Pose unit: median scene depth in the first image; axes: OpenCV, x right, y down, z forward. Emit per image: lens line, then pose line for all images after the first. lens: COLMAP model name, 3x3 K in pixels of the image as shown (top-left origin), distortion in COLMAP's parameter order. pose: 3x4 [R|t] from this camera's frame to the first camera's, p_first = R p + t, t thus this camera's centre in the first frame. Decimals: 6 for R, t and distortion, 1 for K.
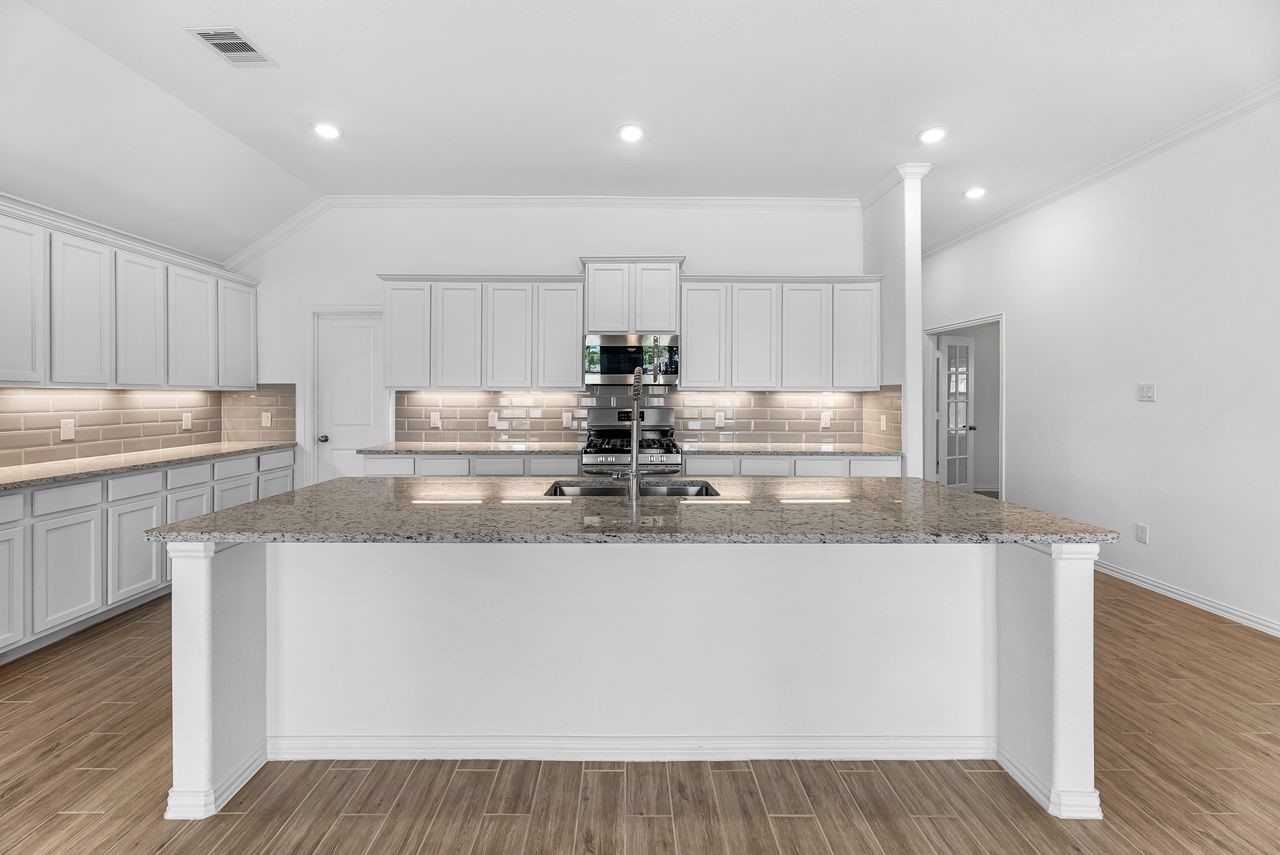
lens RADIAL K [[534.2, 0, 636.5], [0, 534.2, 403.7], [0, 0, 1]] dist [0.001939, -0.001538]
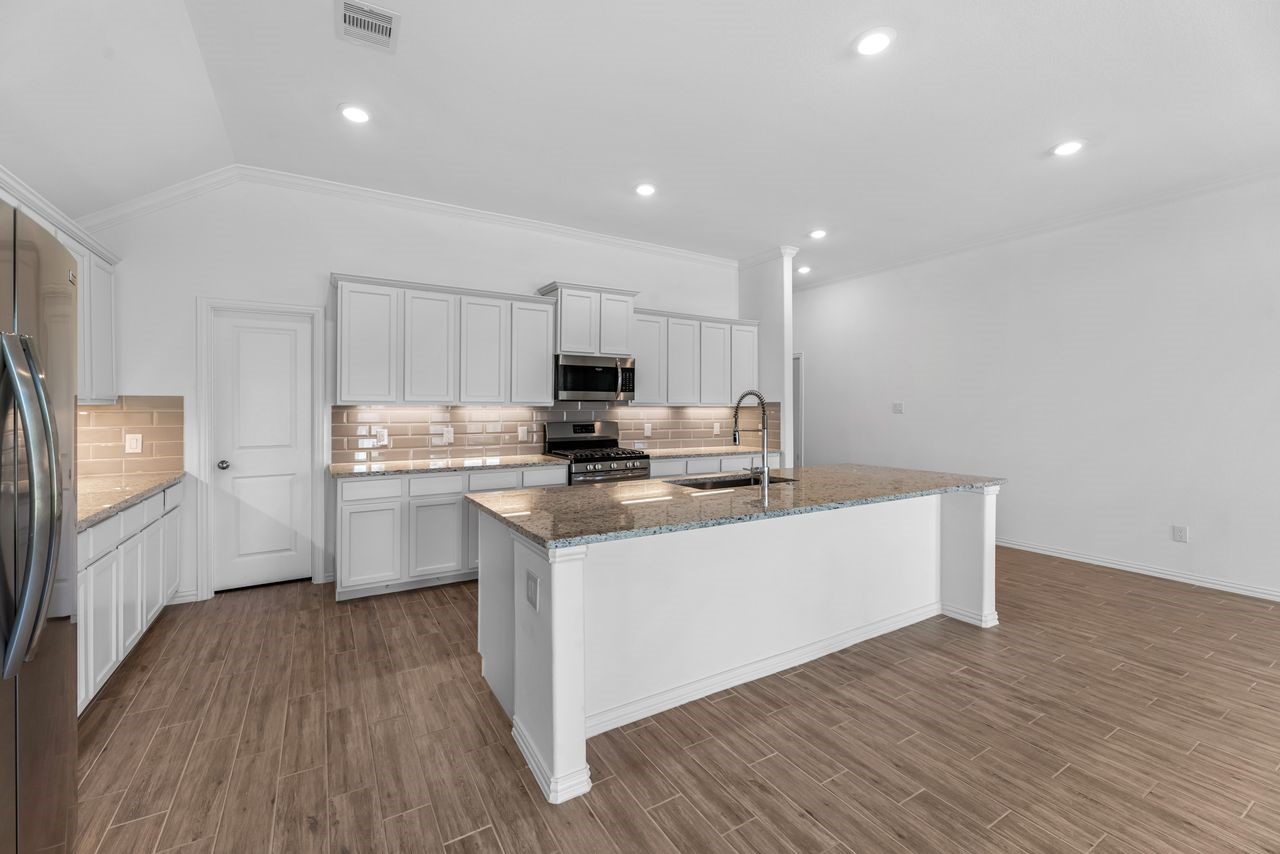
lens RADIAL K [[534.2, 0, 635.2], [0, 534.2, 418.1], [0, 0, 1]] dist [0.001939, -0.001538]
pose [[0.856835, -0.009779, 0.515497, -0.511813], [0.008712, 0.999952, 0.004488, -0.003098], [-0.515516, 0.000645, 0.856879, -0.003422]]
